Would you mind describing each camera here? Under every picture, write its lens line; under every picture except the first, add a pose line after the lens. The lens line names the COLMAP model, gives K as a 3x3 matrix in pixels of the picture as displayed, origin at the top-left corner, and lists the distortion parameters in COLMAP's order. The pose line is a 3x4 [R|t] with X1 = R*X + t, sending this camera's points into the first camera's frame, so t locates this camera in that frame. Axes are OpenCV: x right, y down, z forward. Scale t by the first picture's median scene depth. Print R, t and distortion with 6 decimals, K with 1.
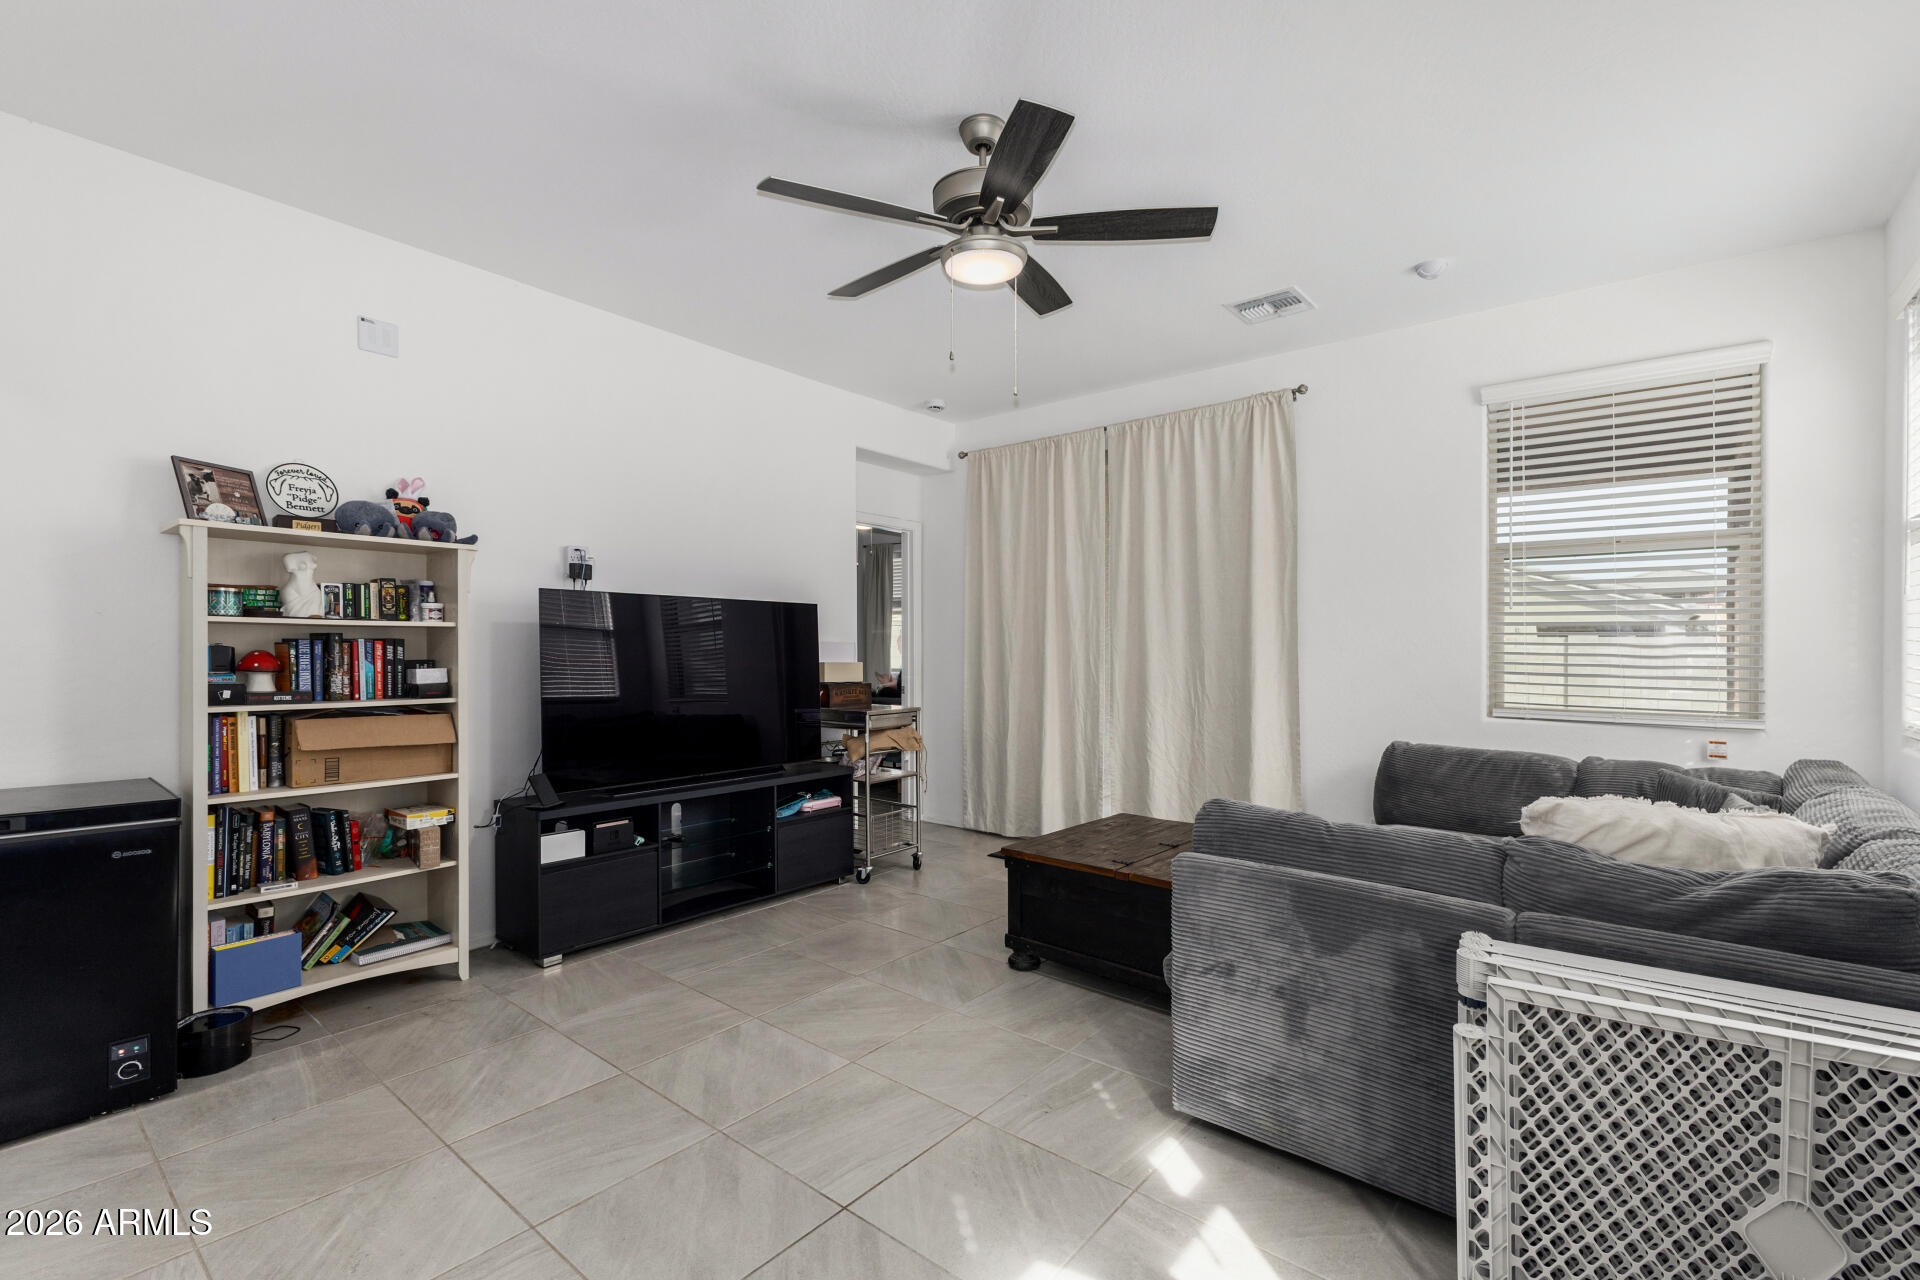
lens RADIAL K [[830.6, 0, 967.5], [0, 830.6, 647.9], [0, 0, 1]] dist [-0.004937, -0.000073]
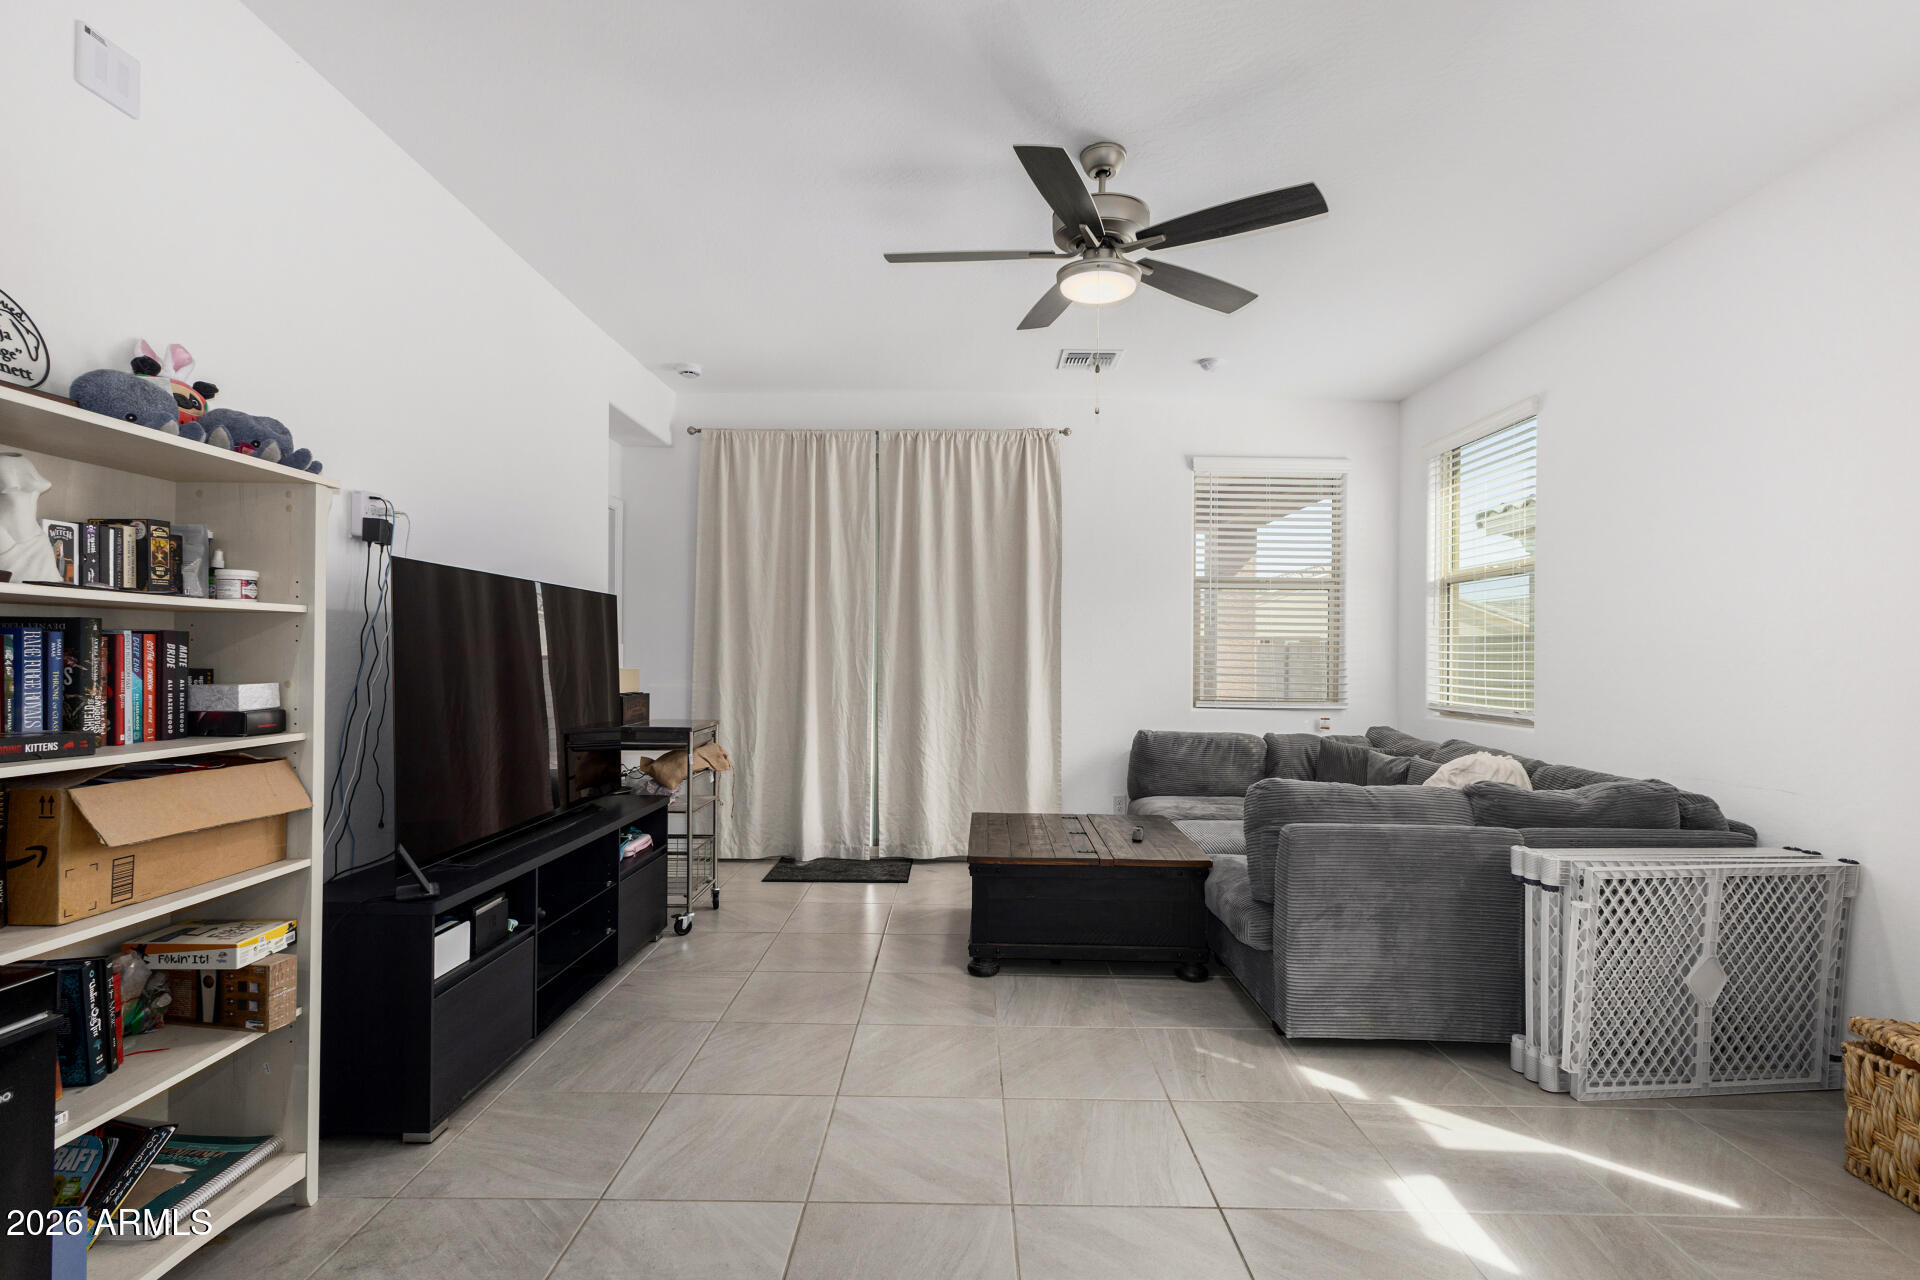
lens RADIAL K [[838.7, 0, 994.7], [0, 838.7, 643.9], [0, 0, 1]] dist [0.011915, -0.009778]
pose [[0.778808, 0.014398, 0.627097, -0.614118], [-0.009523, 0.999893, -0.011131, -0.001207], [-0.627190, 0.002697, 0.778861, 0.220274]]
